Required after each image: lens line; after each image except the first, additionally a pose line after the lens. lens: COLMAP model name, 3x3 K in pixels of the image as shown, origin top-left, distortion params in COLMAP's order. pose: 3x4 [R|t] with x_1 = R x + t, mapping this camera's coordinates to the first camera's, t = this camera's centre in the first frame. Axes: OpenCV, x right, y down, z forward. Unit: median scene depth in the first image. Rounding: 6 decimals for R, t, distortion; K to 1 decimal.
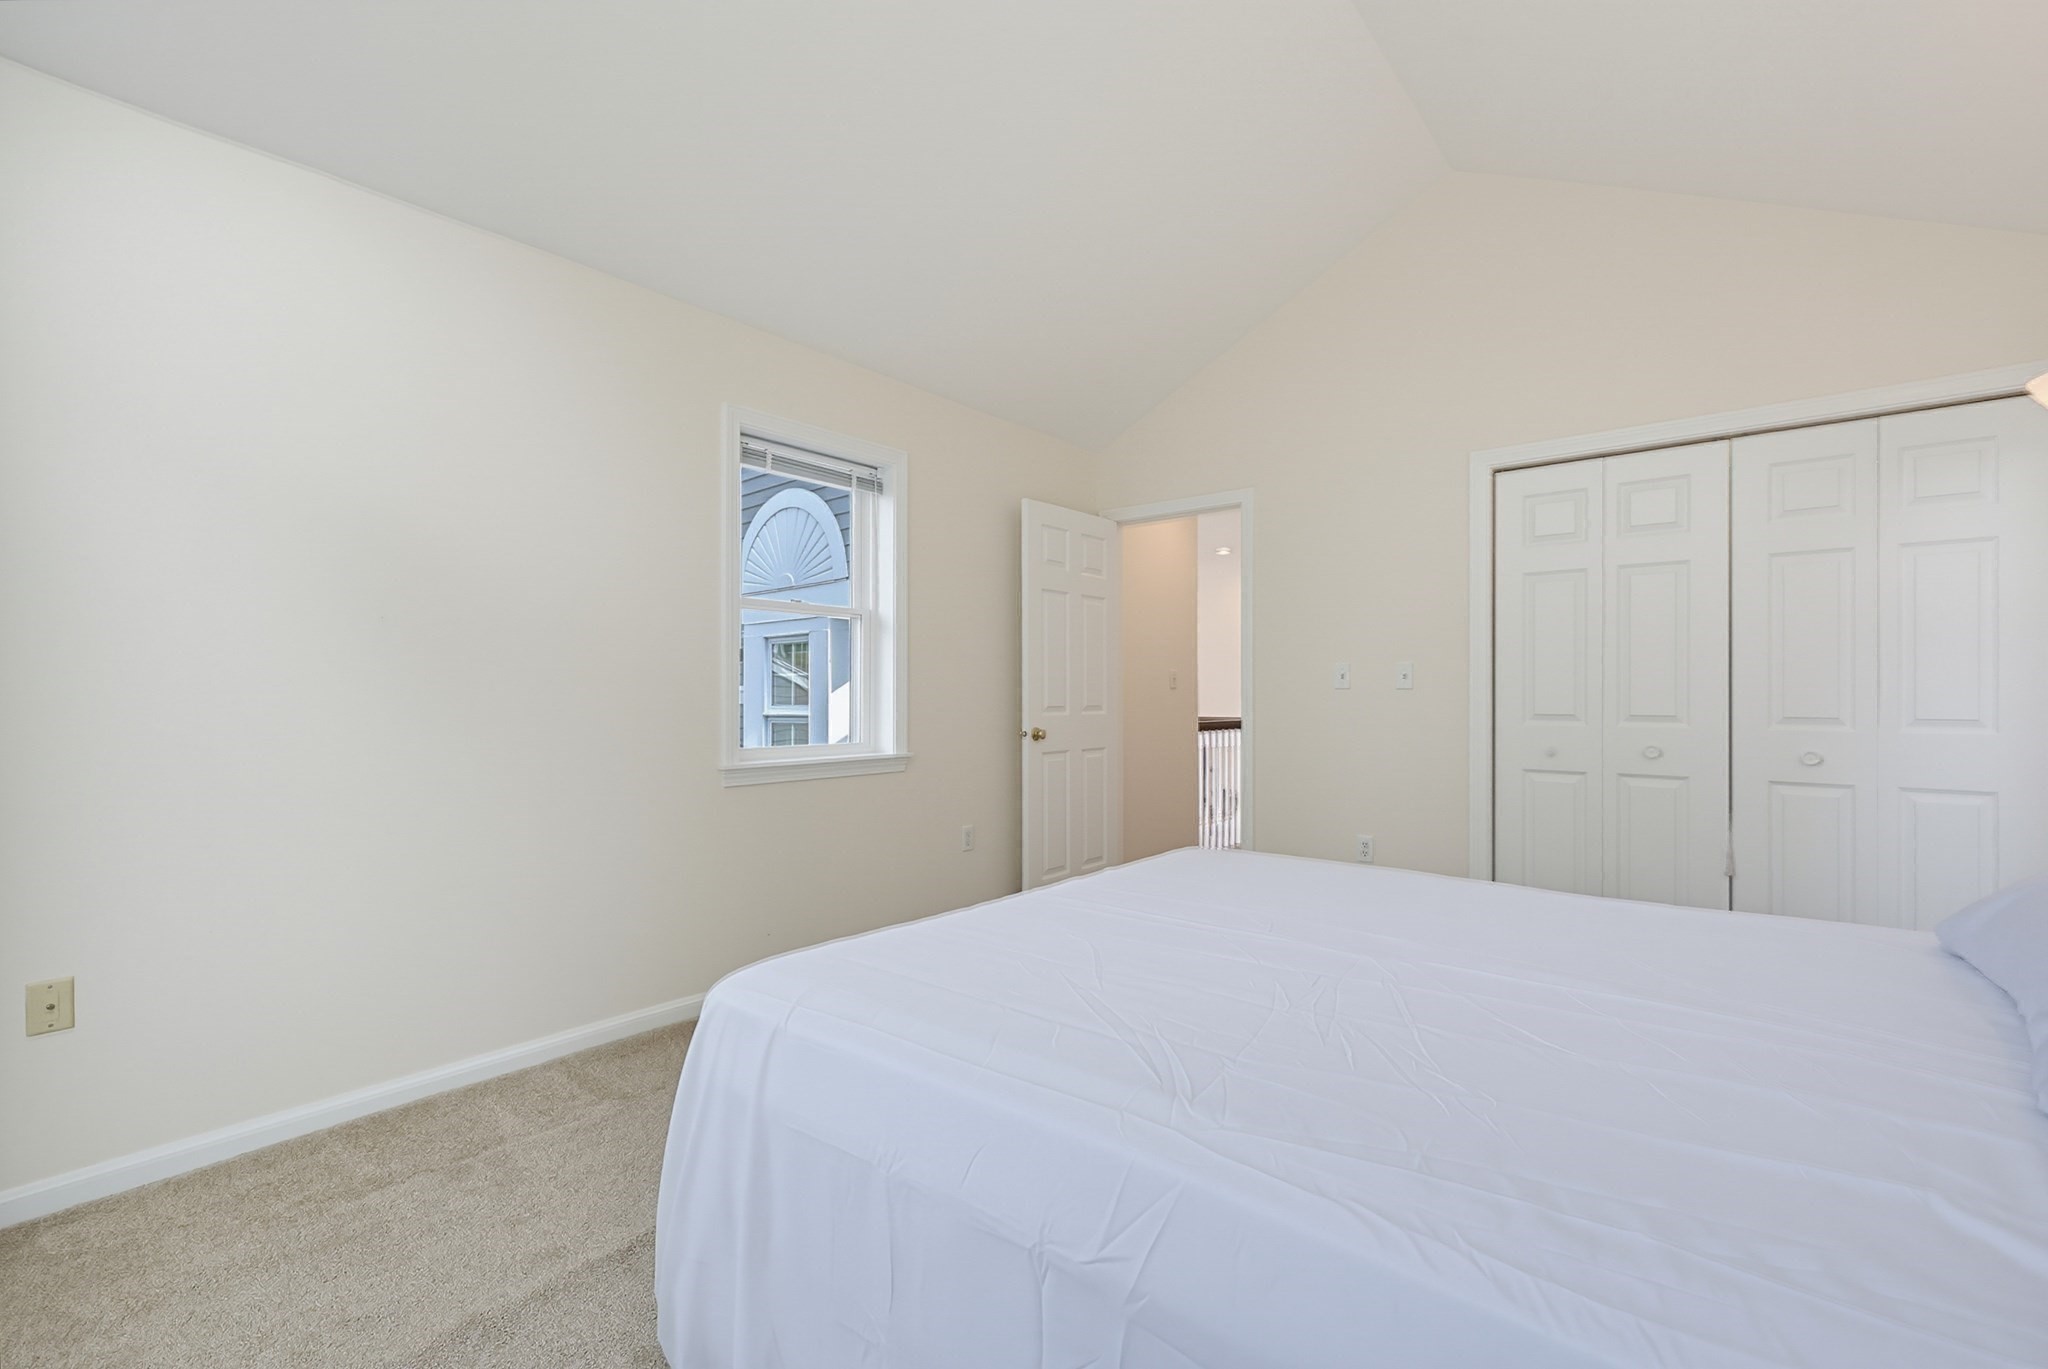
lens RADIAL K [[887.2, 0, 1023.9], [0, 887.2, 704.3], [0, 0, 1]] dist [0.002756, -0.000071]
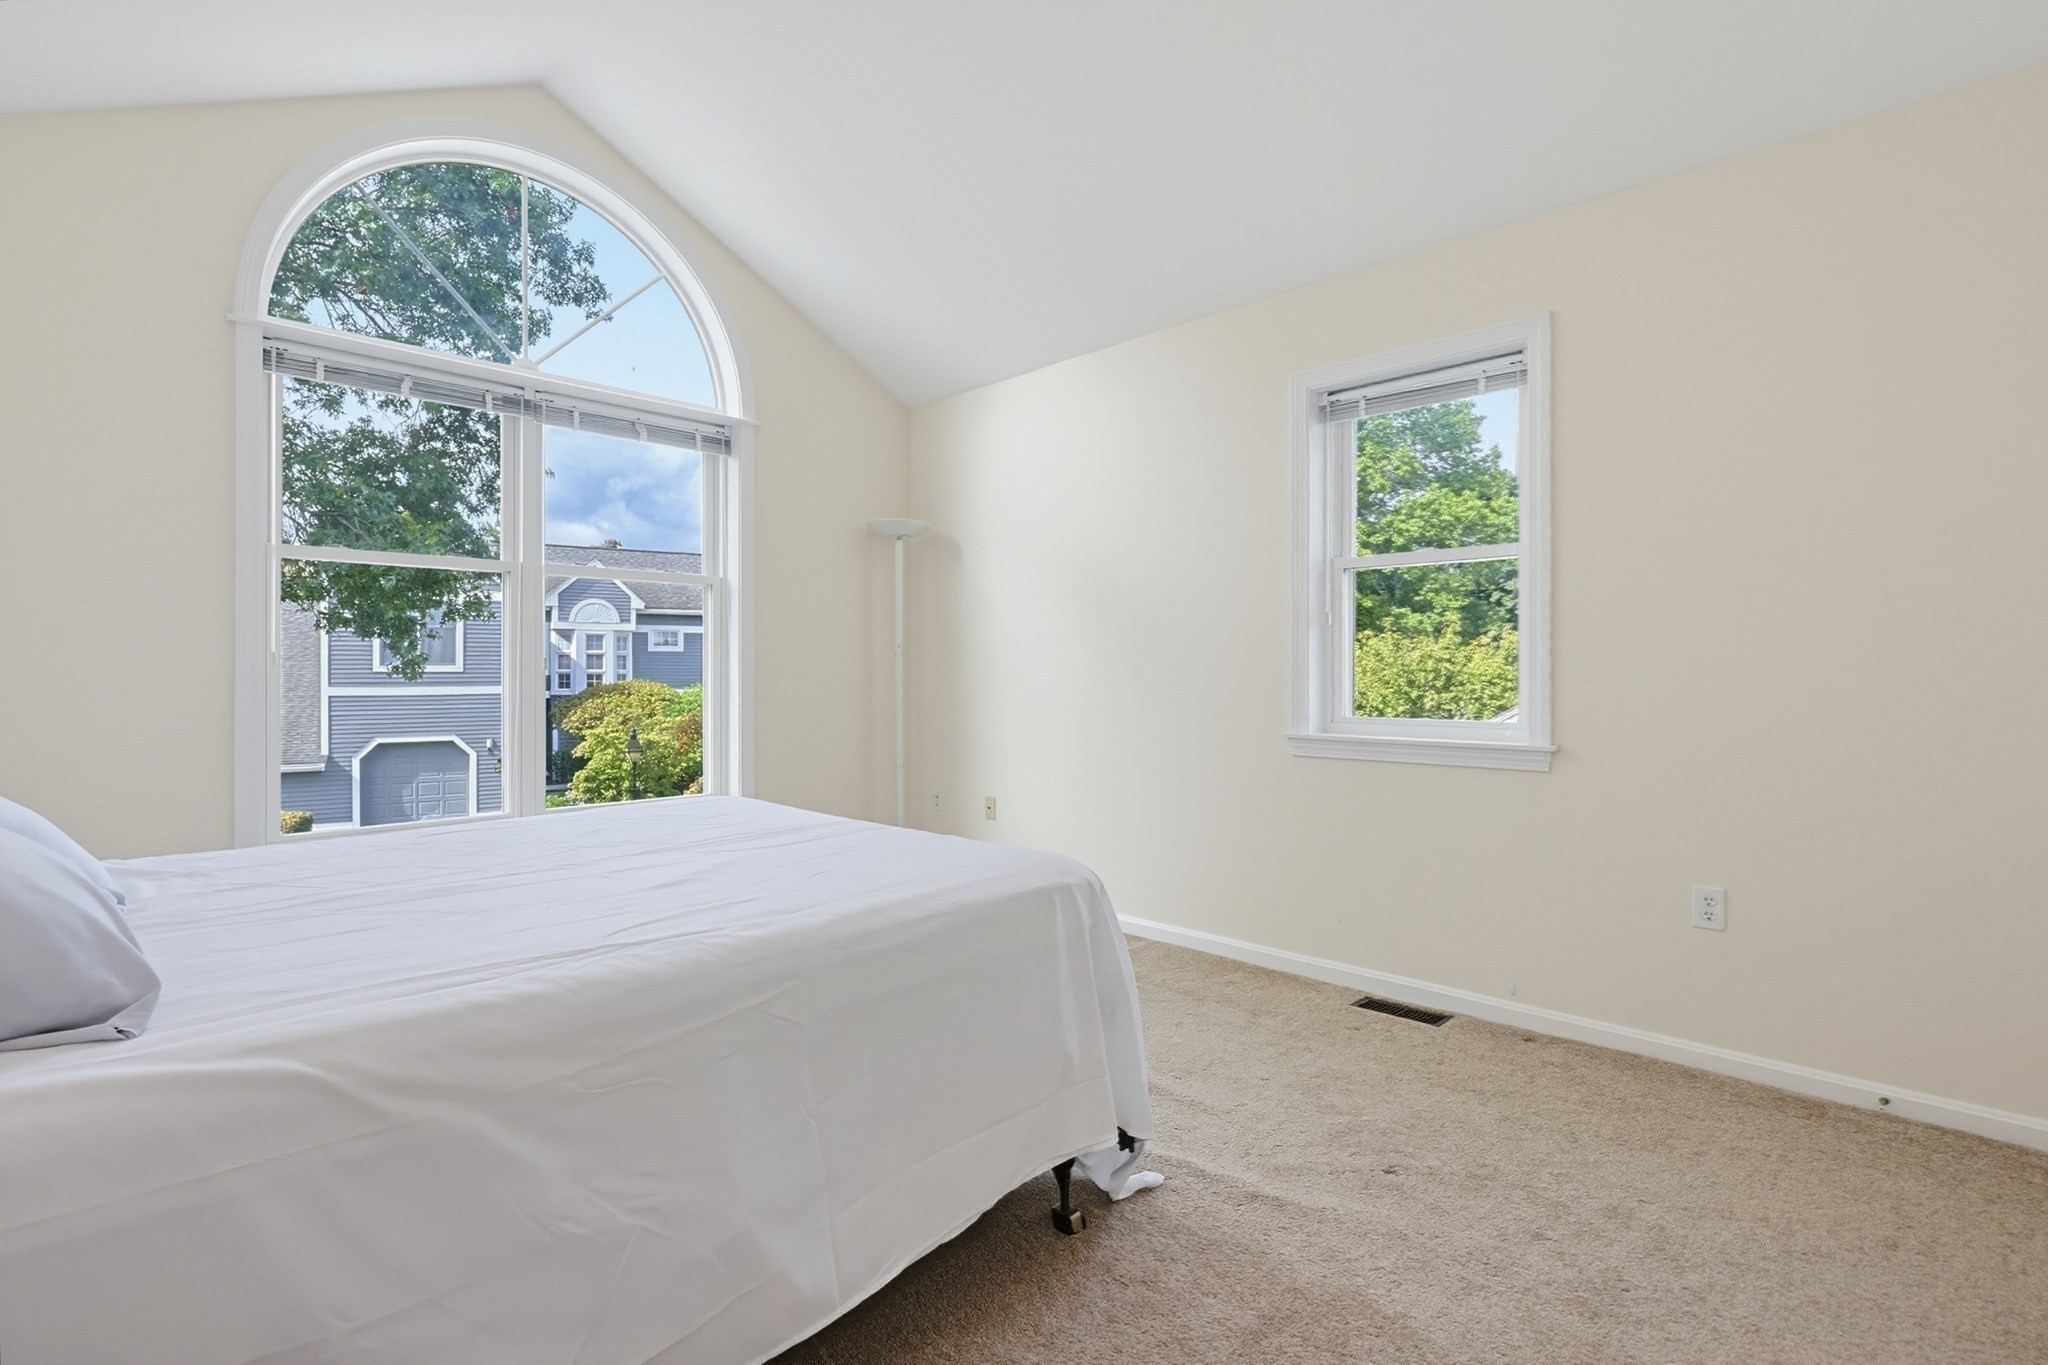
lens RADIAL K [[963.8, 0, 1024.0], [0, 963.8, 682.5], [0, 0, 1]] dist [0.001440, 0.000172]
pose [[-0.088856, 0.005730, -0.996028, 1.949800], [-0.013407, 0.999886, 0.006948, 0.018506], [0.995954, 0.013971, -0.088769, 1.967988]]
